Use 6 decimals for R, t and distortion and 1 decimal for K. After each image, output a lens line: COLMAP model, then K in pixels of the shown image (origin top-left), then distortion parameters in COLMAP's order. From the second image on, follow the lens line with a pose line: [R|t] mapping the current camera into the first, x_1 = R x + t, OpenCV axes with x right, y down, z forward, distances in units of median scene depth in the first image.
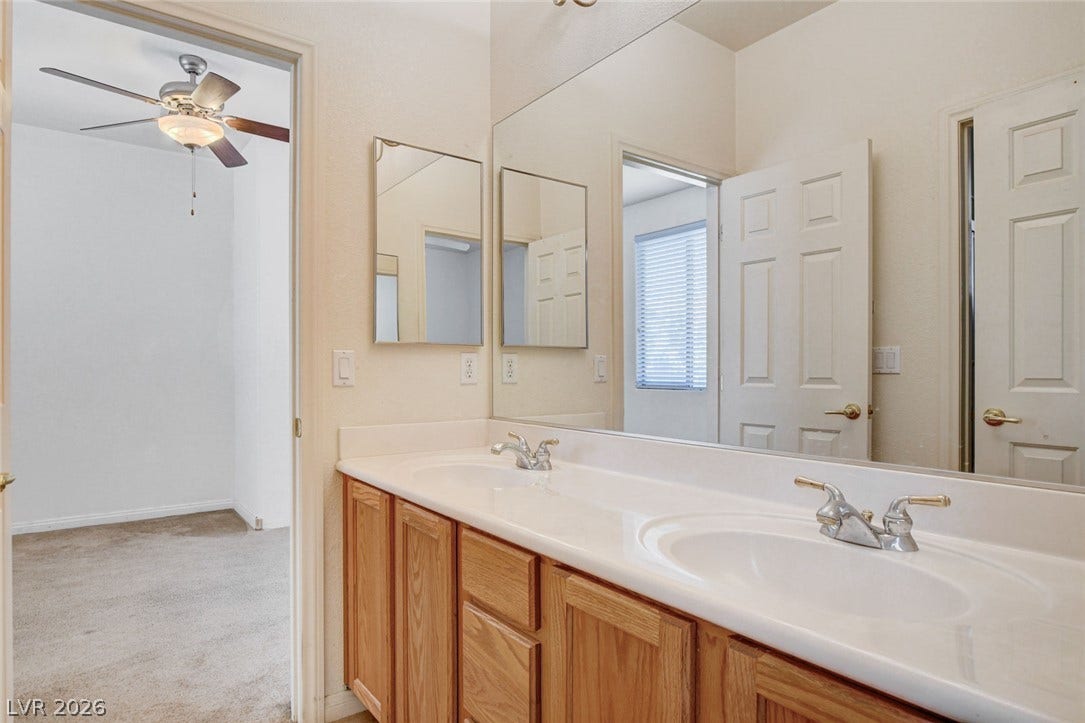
lens RADIAL K [[612.1, 0, 544.9], [0, 612.1, 360.0], [0, 0, 1]] dist [-0.041681, -0.001027]
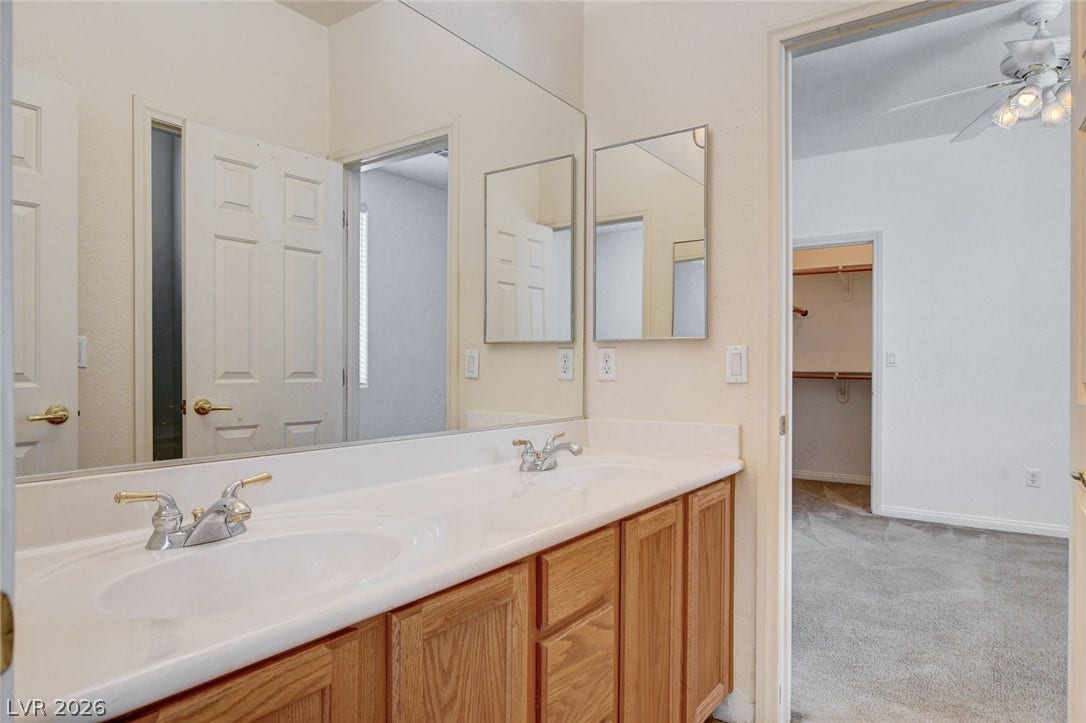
lens RADIAL K [[612.7, 0, 546.1], [0, 612.7, 369.4], [0, 0, 1]] dist [-0.041681, -0.001027]
pose [[-0.298923, -0.002940, 0.954273, -0.860601], [-0.022173, 0.999747, -0.003865, 0.023296], [-0.954020, -0.022314, -0.298912, 1.164219]]
